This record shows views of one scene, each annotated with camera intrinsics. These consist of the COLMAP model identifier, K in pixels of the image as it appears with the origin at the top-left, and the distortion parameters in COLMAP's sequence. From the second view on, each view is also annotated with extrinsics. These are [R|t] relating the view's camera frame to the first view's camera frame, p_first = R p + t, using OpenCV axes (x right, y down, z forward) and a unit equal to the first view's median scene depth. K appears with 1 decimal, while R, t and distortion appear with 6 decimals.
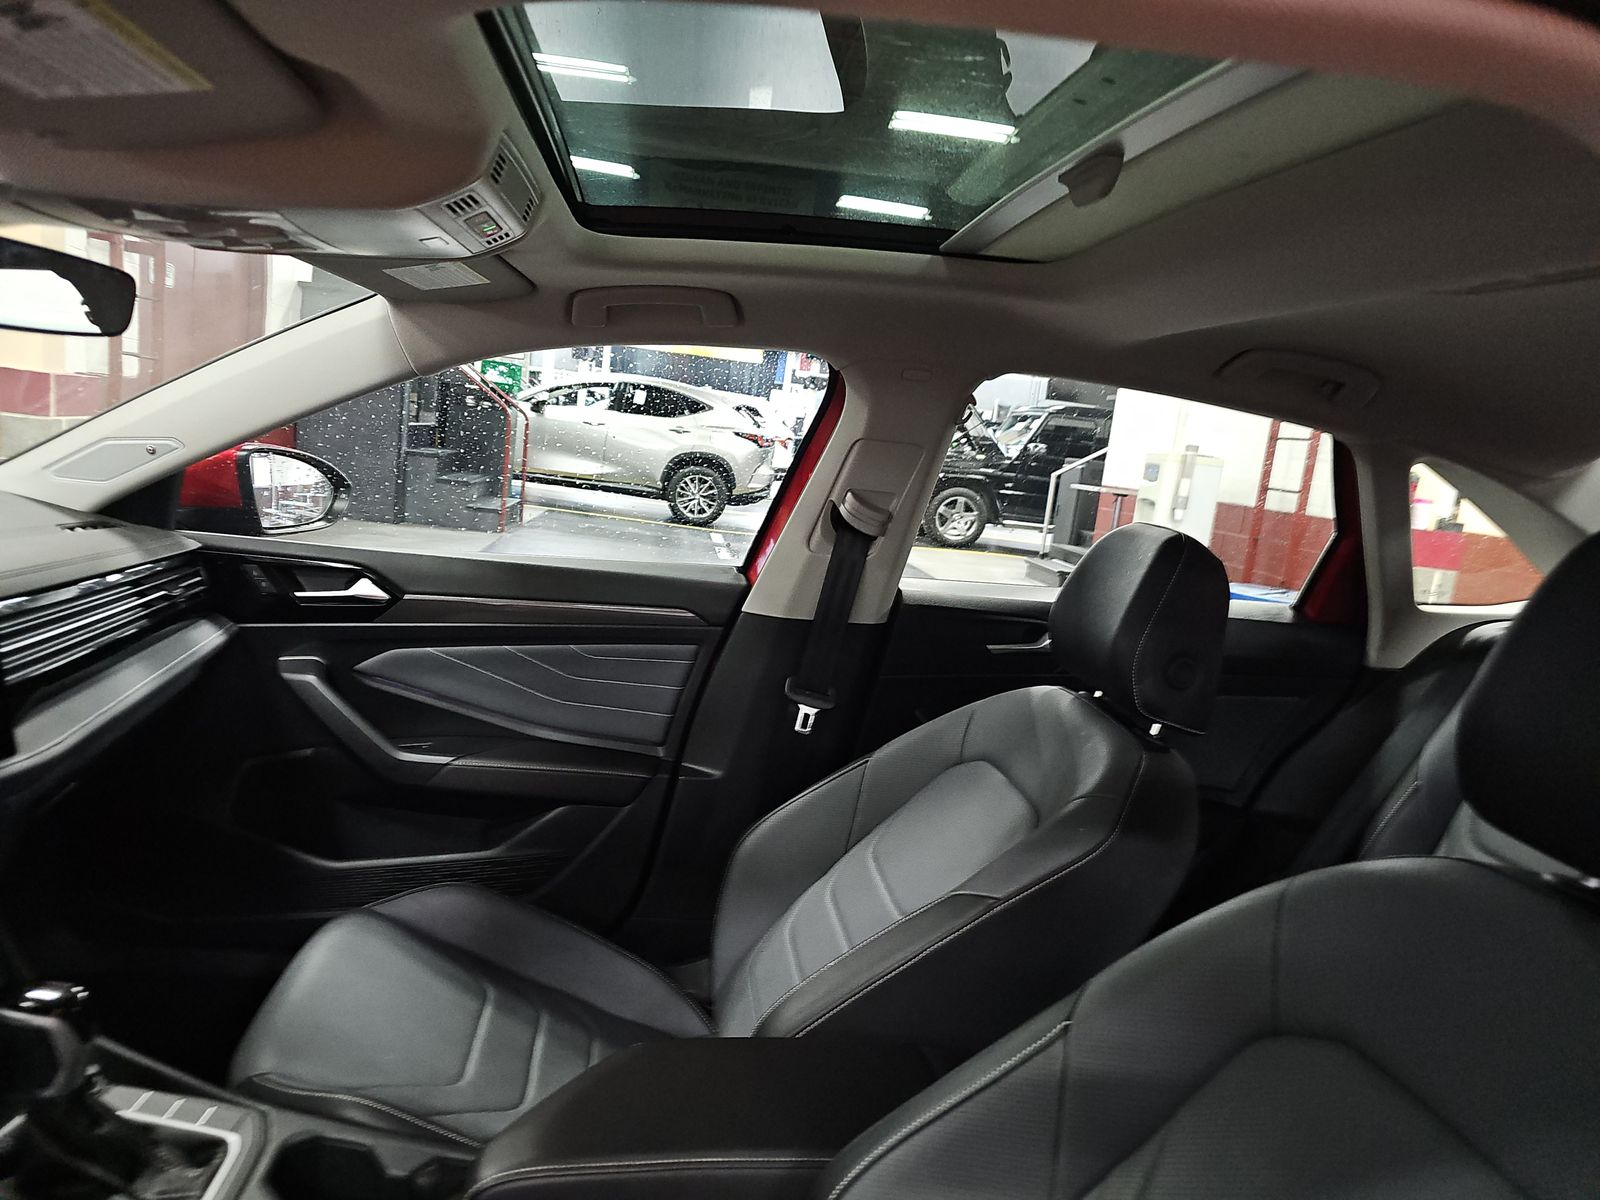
lens RADIAL K [[1081.4, 0, 831.7], [0, 1081.4, 603.2], [0, 0, 1]] dist [0.030385, -0.032173]
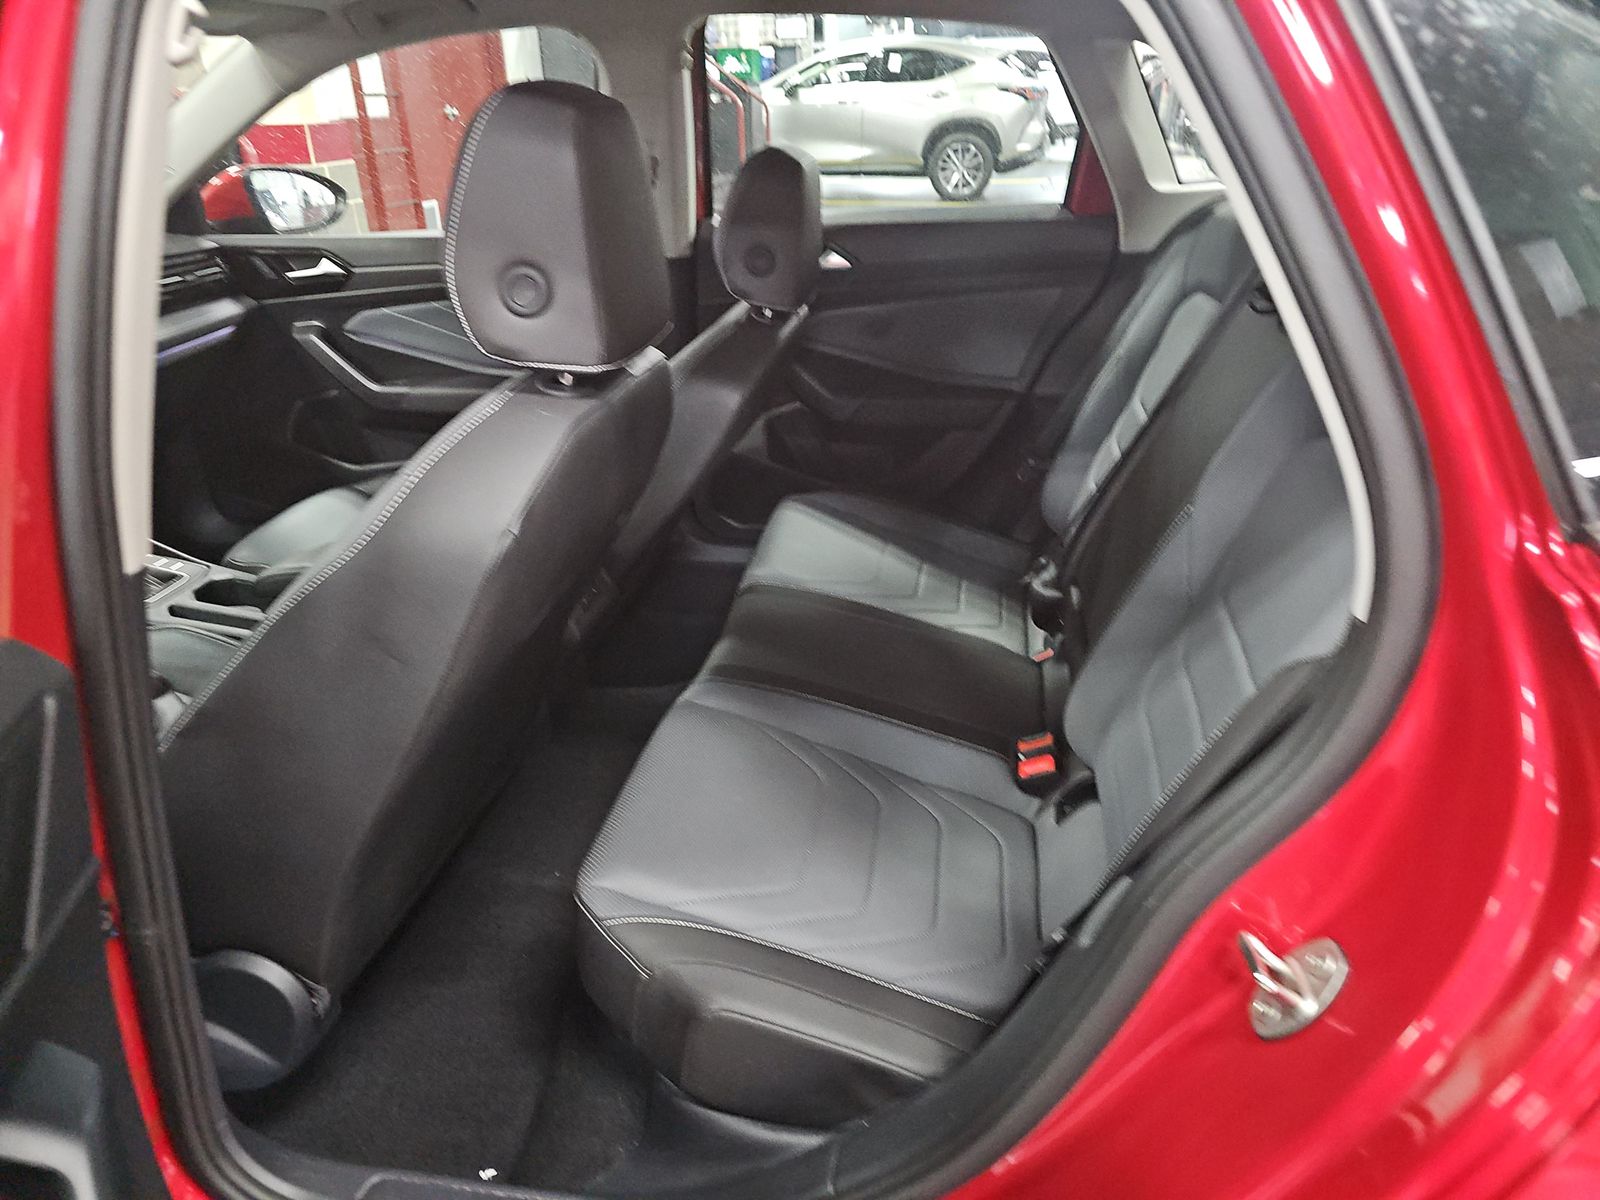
lens RADIAL K [[1081.4, 0, 815.0], [0, 1081.4, 627.6], [0, 0, 1]] dist [0.030385, -0.032173]
pose [[0.947495, 0.002698, -0.319761, 0.569116], [0.091101, 0.956247, 0.278013, 0.092039], [0.306521, -0.292547, 0.905793, -0.187644]]
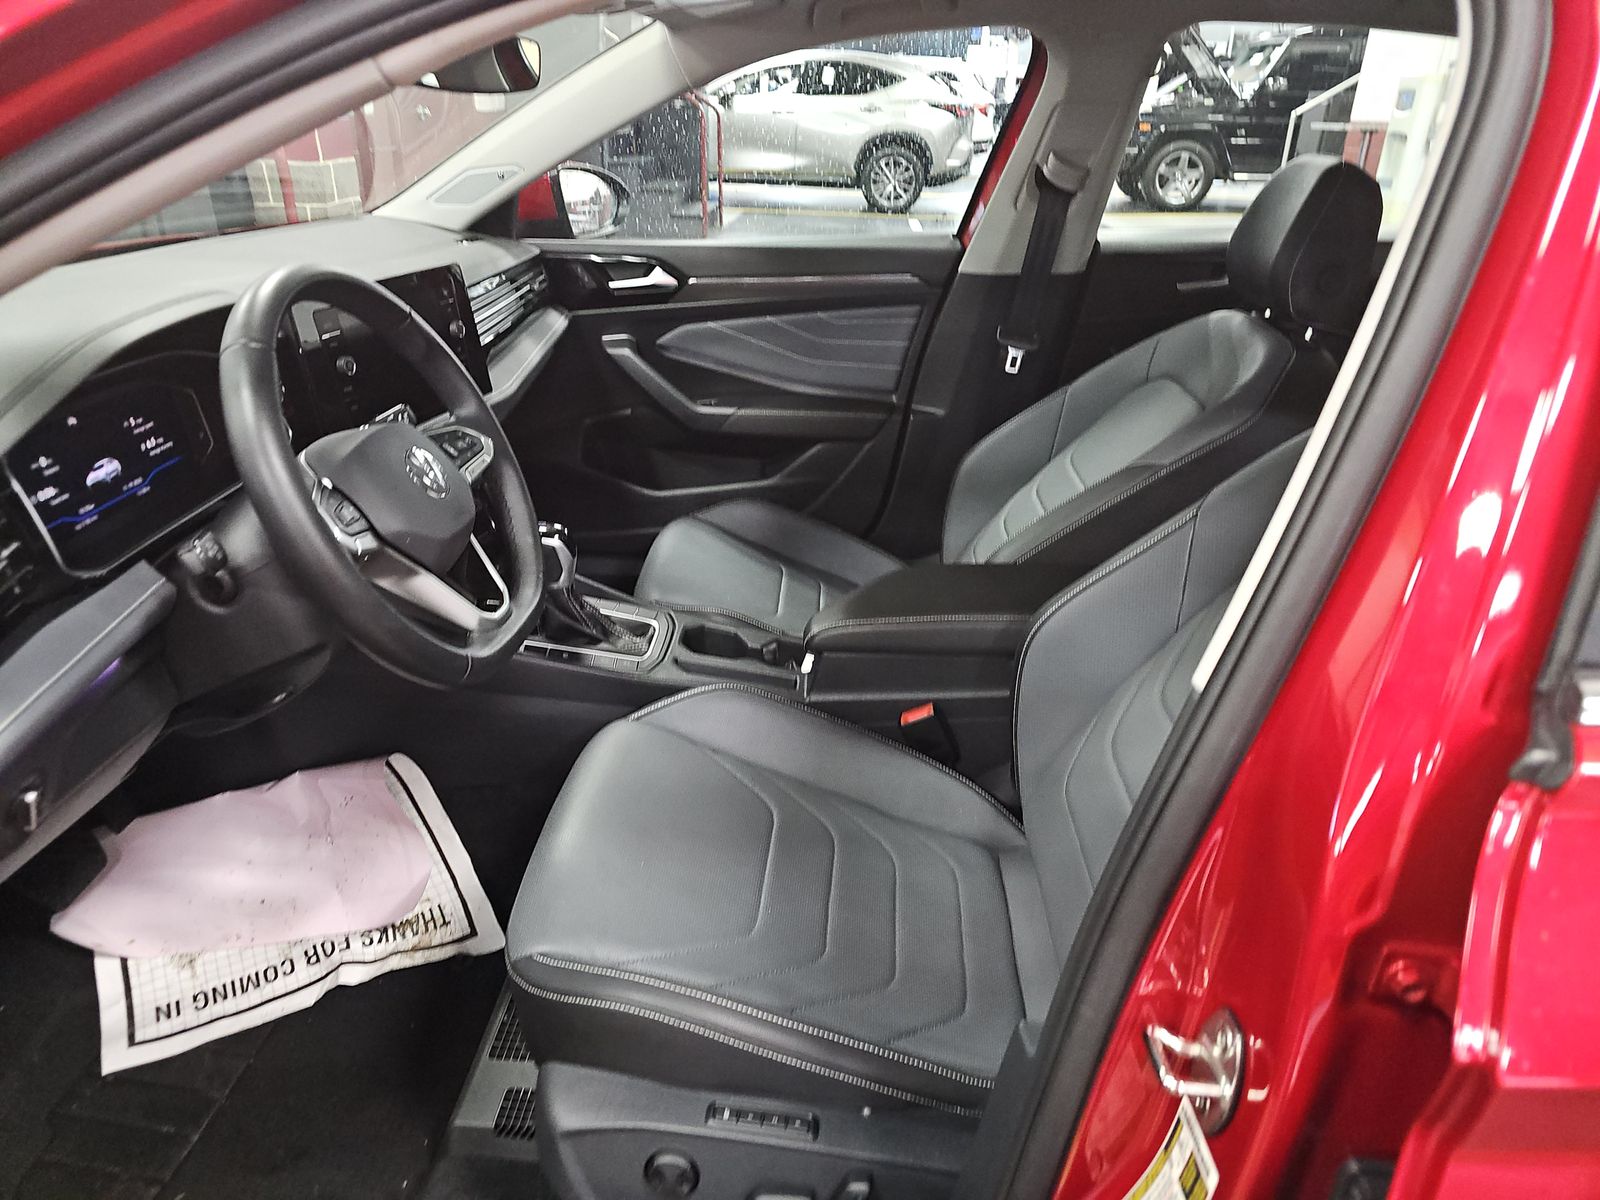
lens RADIAL K [[1081.4, 0, 777.2], [0, 1081.4, 610.4], [0, 0, 1]] dist [0.030385, -0.032173]
pose [[0.971957, -0.005787, -0.235089, 0.001592], [0.070038, 0.961454, 0.265898, 0.032361], [0.224489, -0.274906, 0.934896, -0.249916]]
